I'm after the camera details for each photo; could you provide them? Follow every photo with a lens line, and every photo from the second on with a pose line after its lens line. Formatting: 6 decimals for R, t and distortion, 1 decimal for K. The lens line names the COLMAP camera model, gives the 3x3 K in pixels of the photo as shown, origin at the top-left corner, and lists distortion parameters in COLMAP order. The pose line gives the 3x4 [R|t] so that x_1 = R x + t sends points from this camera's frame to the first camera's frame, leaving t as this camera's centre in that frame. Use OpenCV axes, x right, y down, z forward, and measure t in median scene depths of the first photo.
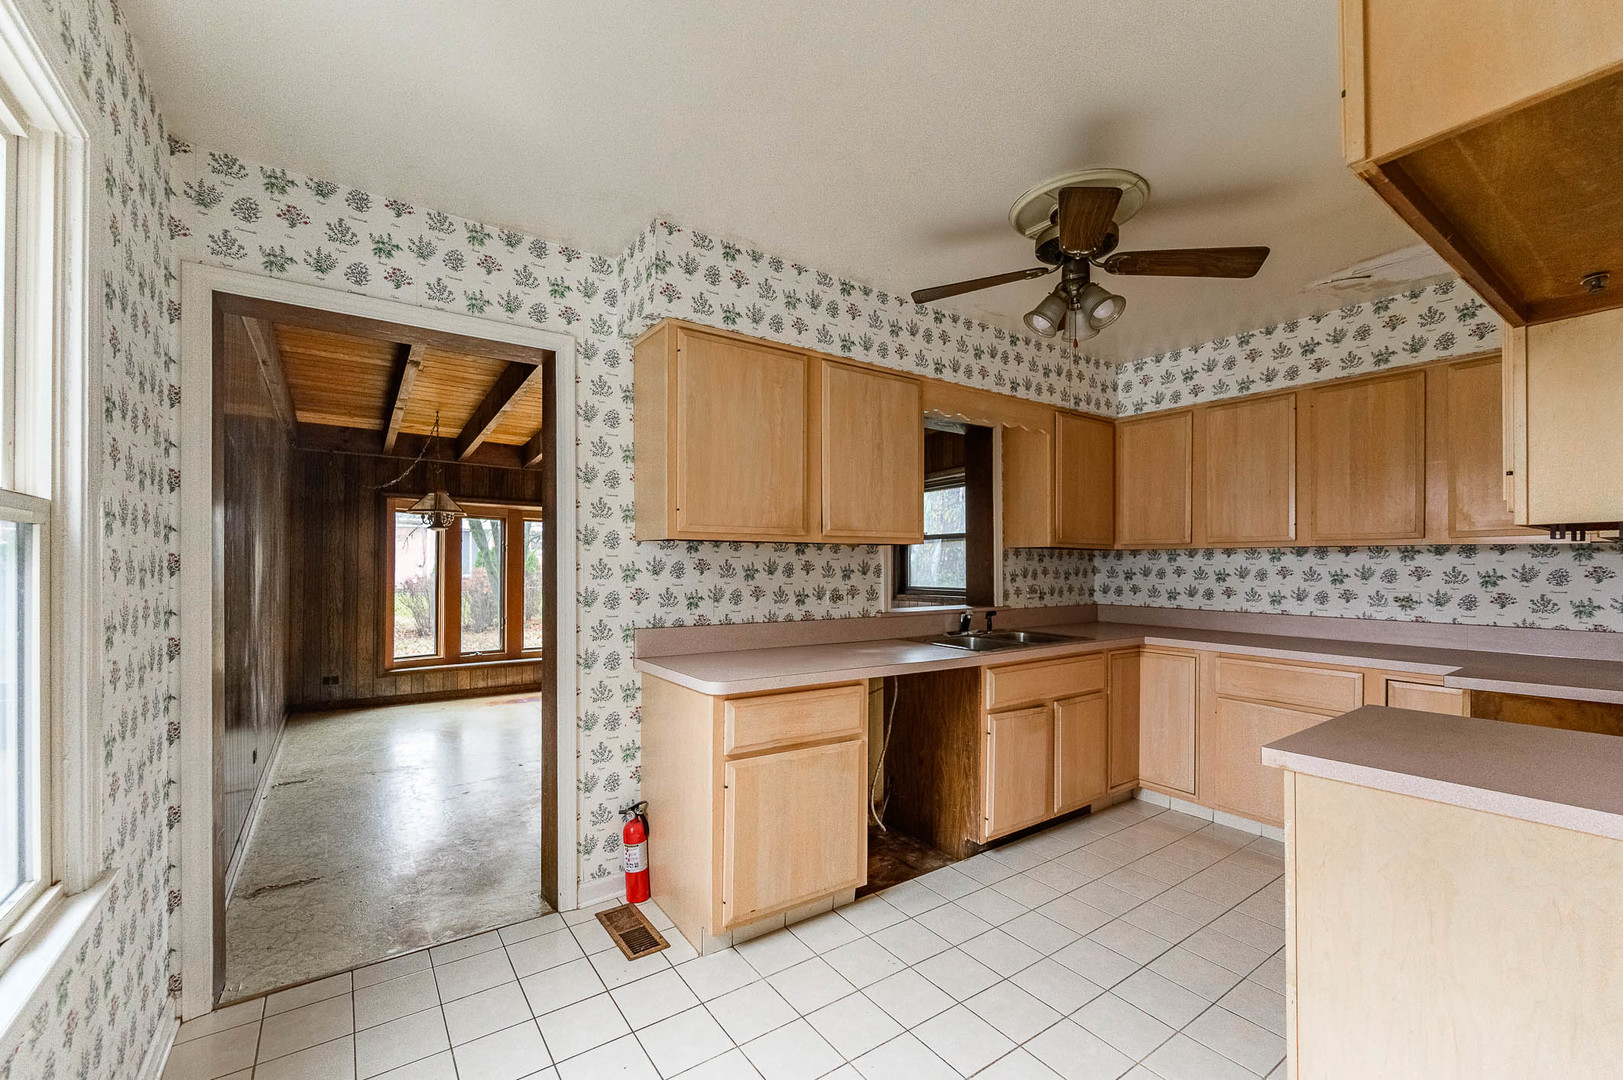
lens RADIAL K [[667.1, 0, 824.4], [0, 667.1, 550.7], [0, 0, 1]] dist [0.000389, -0.000988]
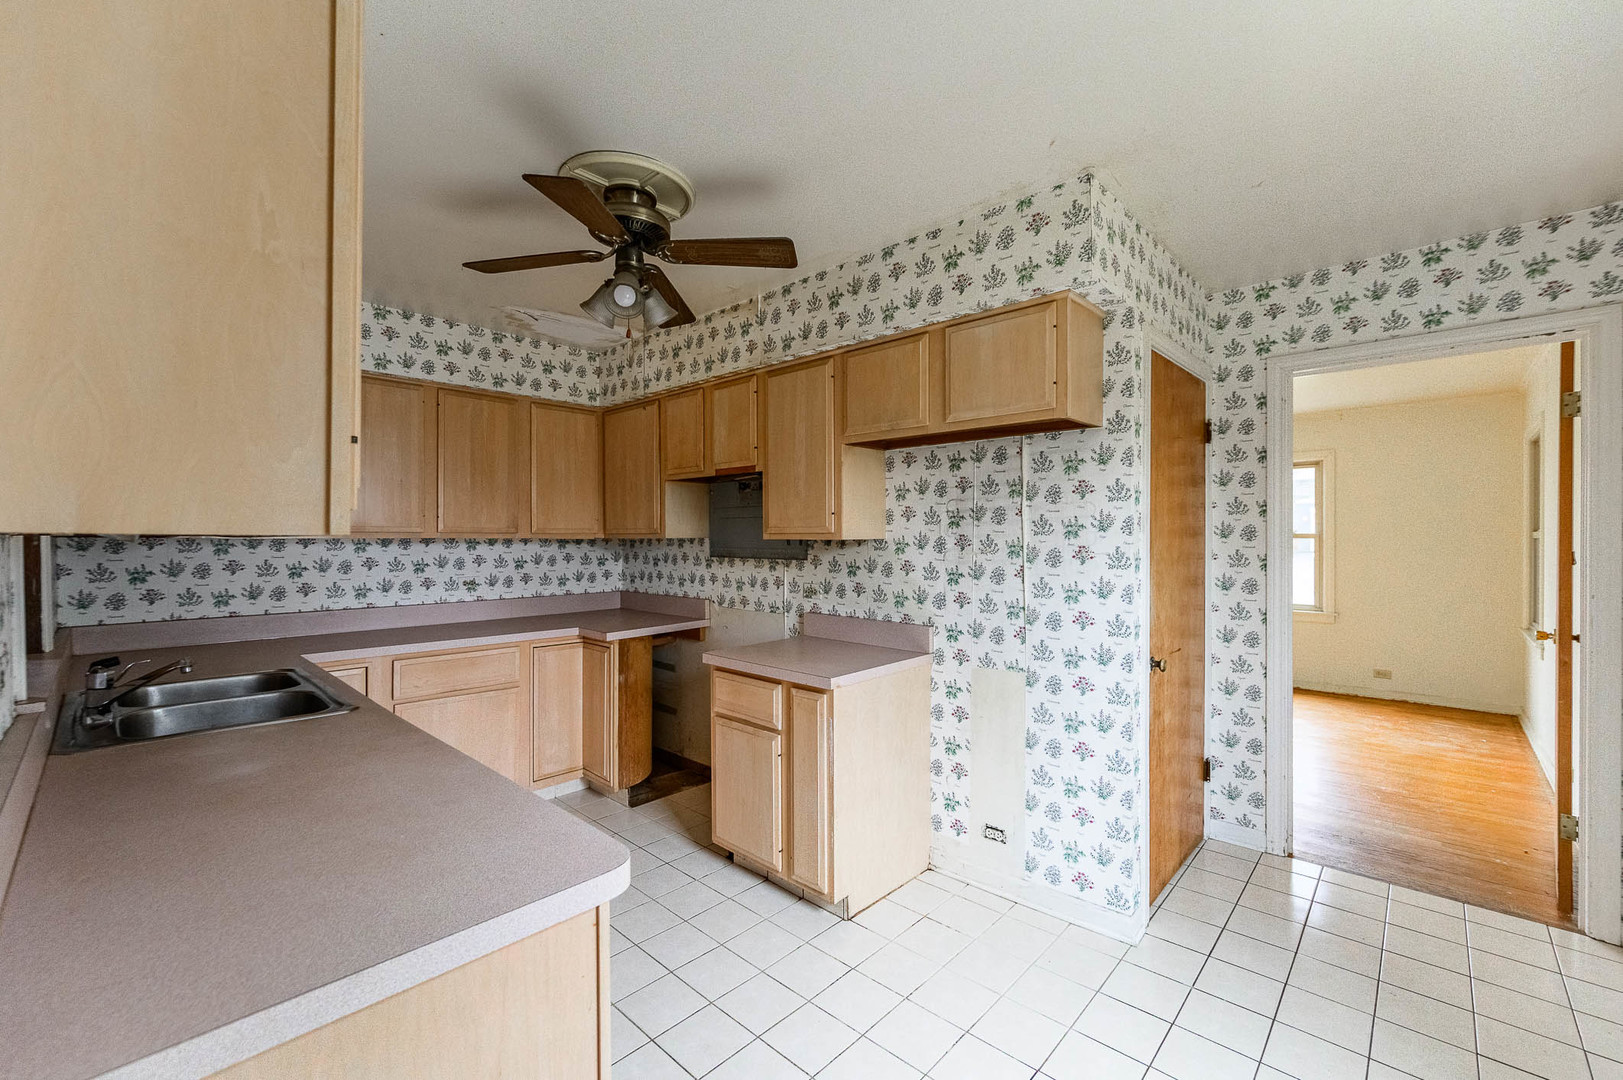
lens RADIAL K [[667.1, 0, 826.6], [0, 667.1, 546.8], [0, 0, 1]] dist [0.000389, -0.000988]
pose [[-0.200634, 0.005393, 0.979652, -0.391924], [-0.001760, 0.999981, -0.005866, 0.012974], [-0.979665, -0.002901, -0.200620, 0.563594]]
